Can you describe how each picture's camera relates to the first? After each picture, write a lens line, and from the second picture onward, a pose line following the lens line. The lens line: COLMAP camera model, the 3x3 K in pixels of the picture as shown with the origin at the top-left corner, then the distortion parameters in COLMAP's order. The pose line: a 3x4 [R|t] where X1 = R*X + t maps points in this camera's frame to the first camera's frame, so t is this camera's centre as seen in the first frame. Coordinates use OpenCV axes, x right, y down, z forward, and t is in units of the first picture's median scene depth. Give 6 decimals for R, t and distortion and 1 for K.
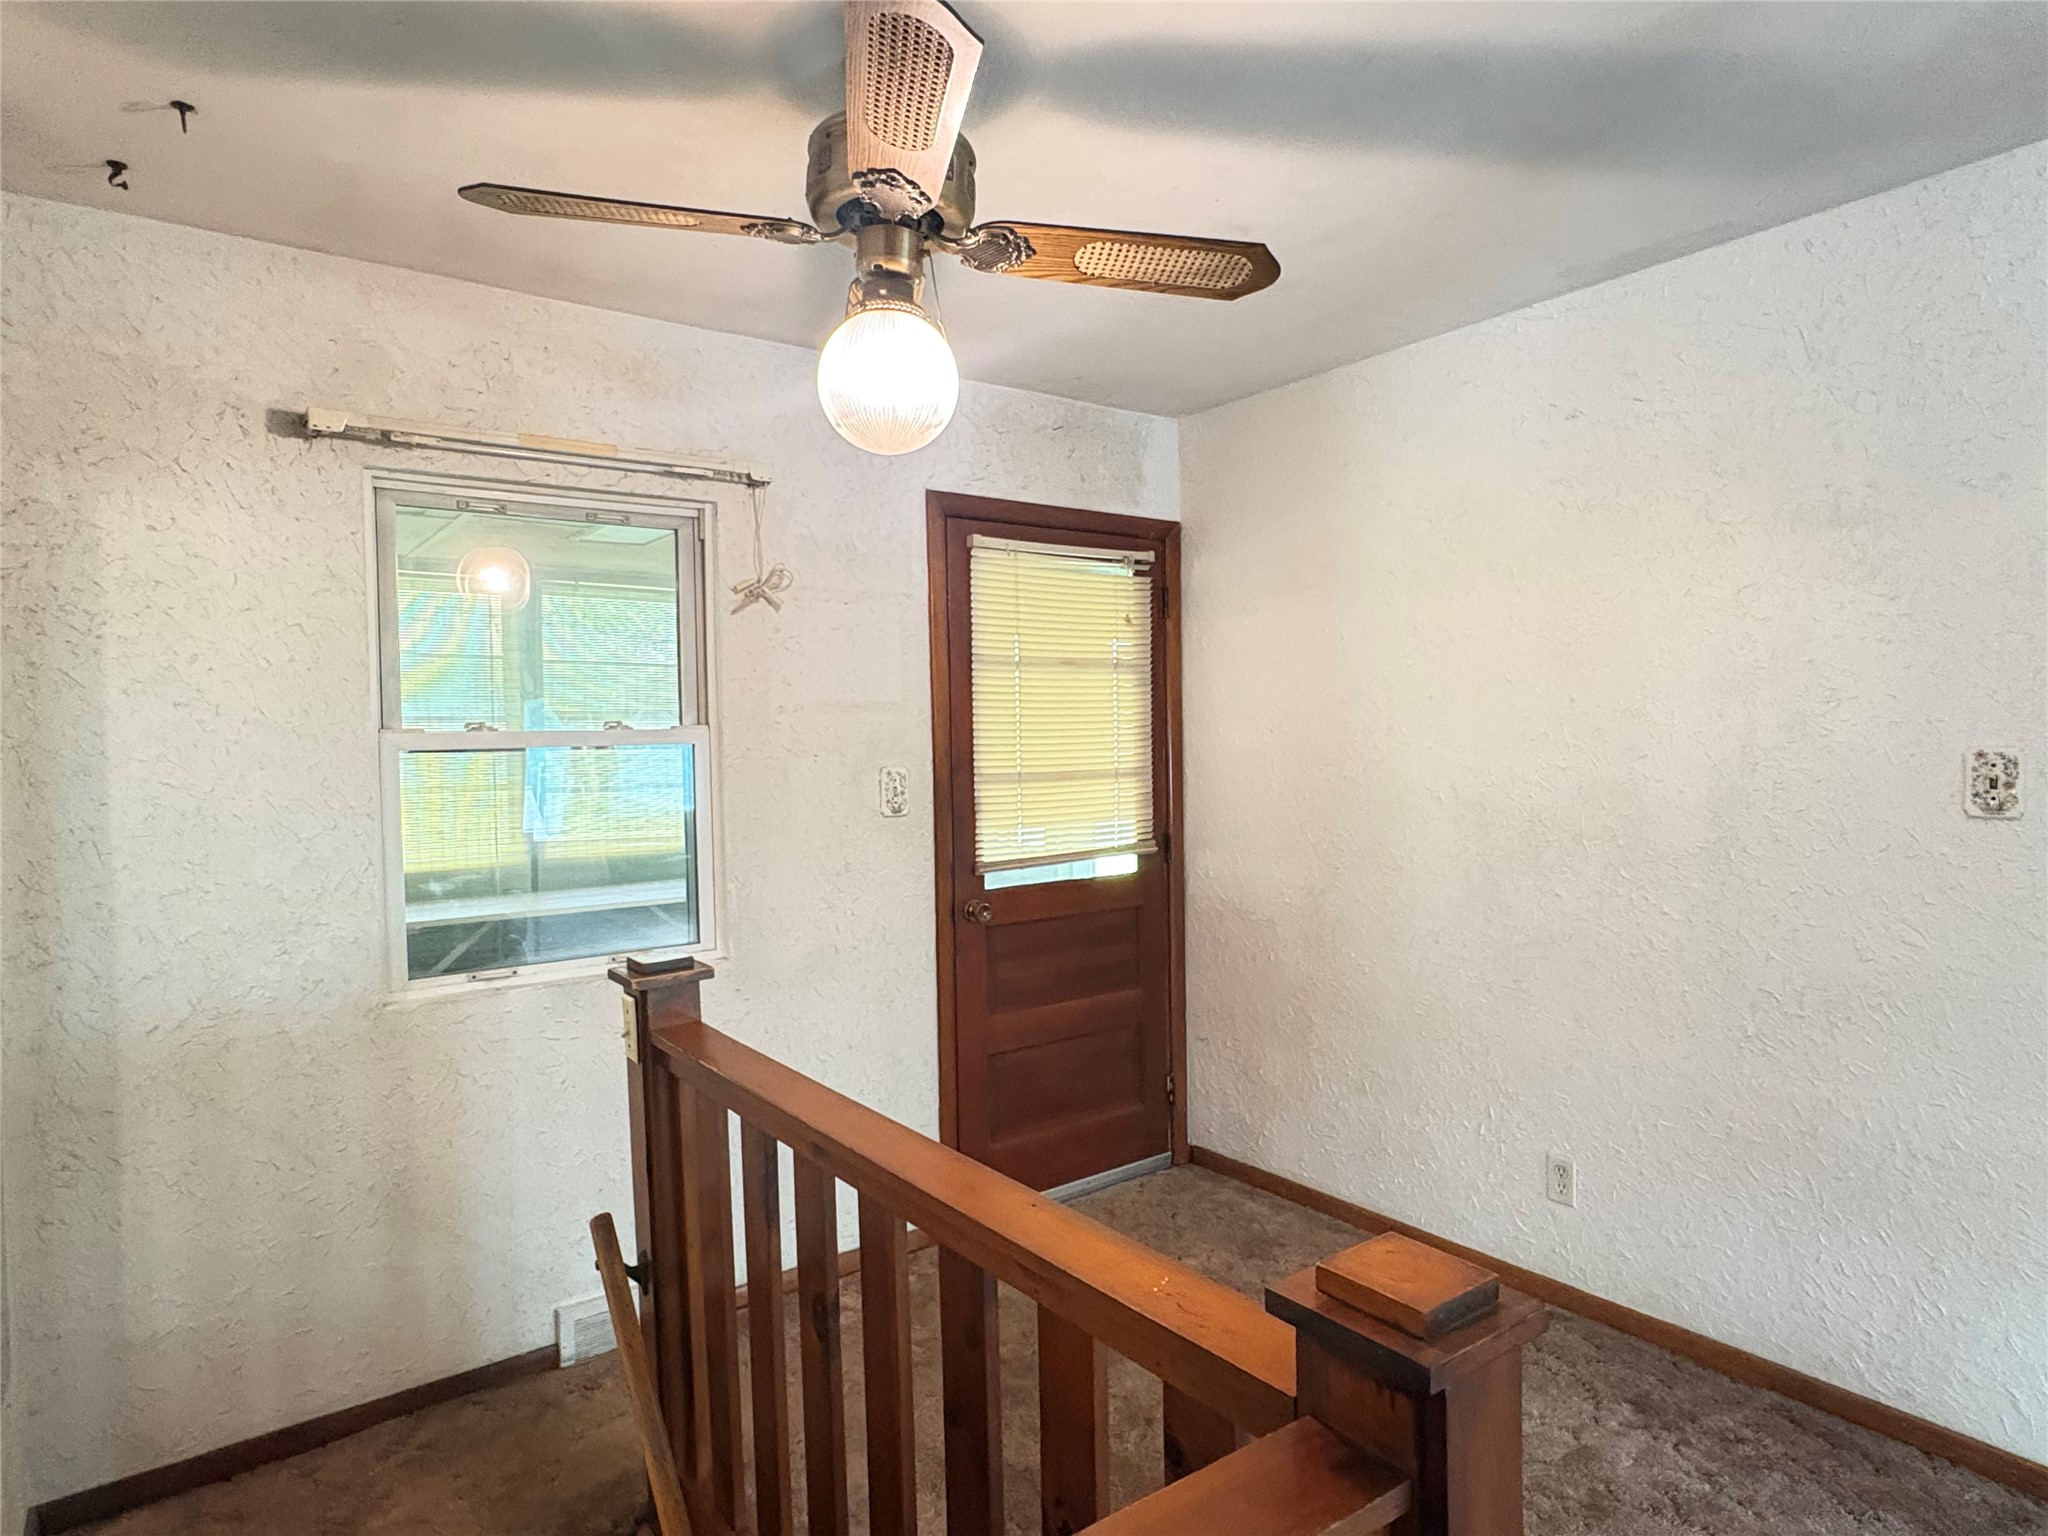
lens RADIAL K [[1163.5, 0, 1024.0], [0, 1163.5, 768.0], [0, 0, 1]] dist [-0.000973, 0.001866]
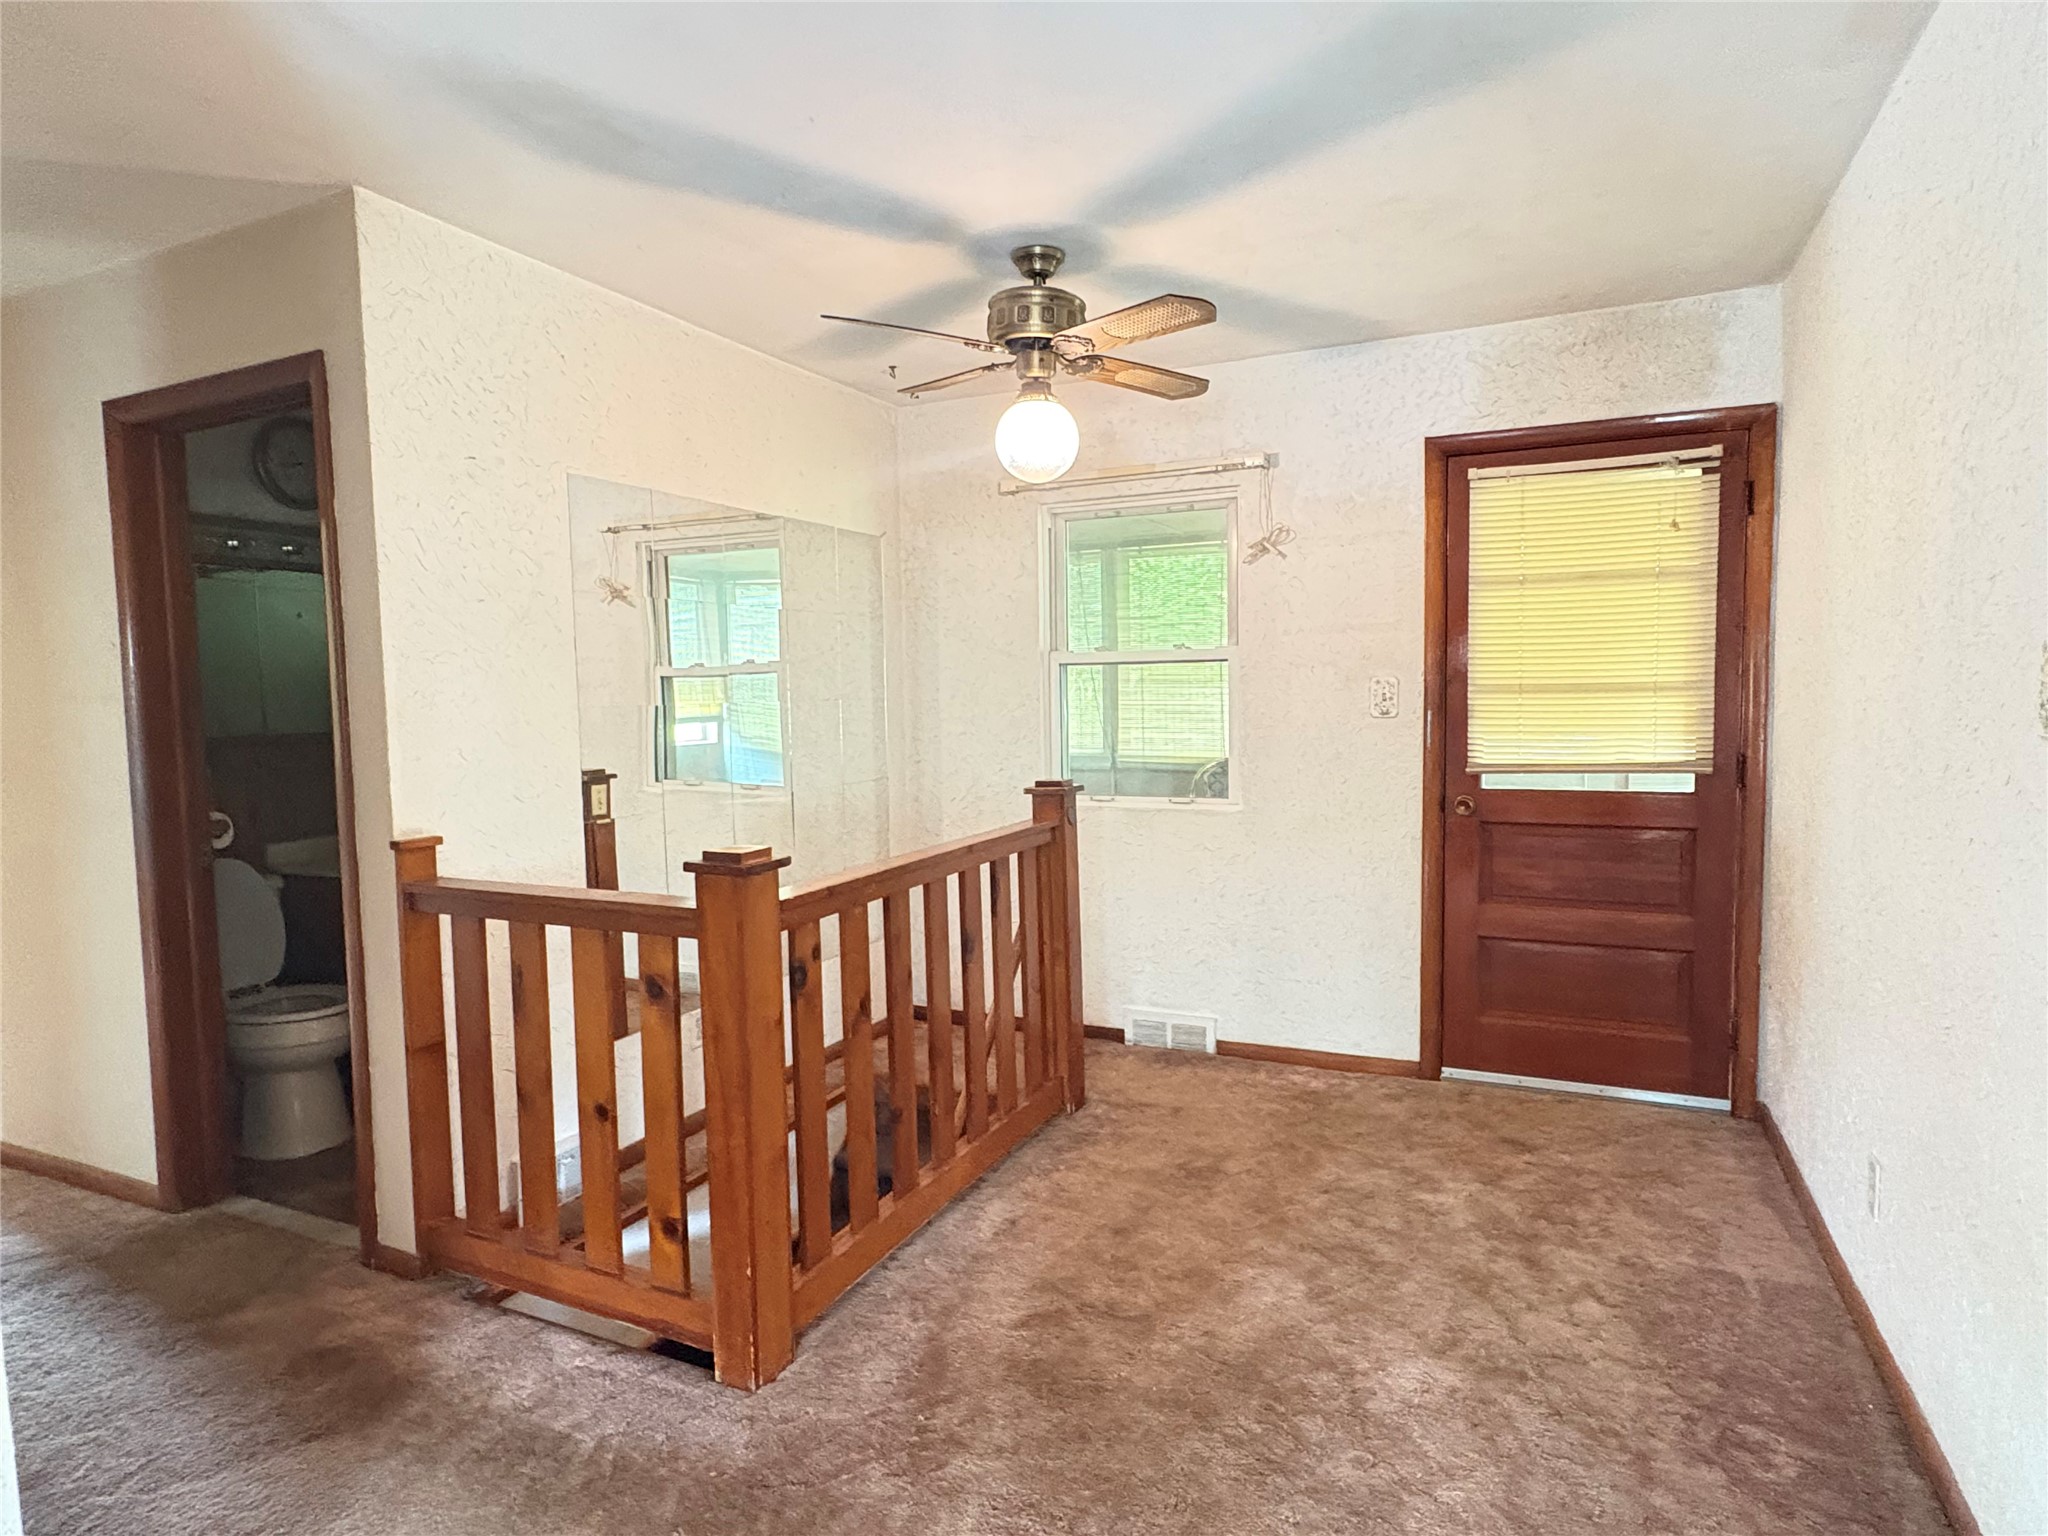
lens RADIAL K [[1163.5, 0, 1024.0], [0, 1163.5, 768.0], [0, 0, 1]] dist [-0.000973, 0.001866]
pose [[0.476324, 0.072228, -0.876298, 0.732824], [-0.018096, 0.997214, 0.072359, 0.012169], [0.879084, -0.018609, 0.476304, 0.084640]]
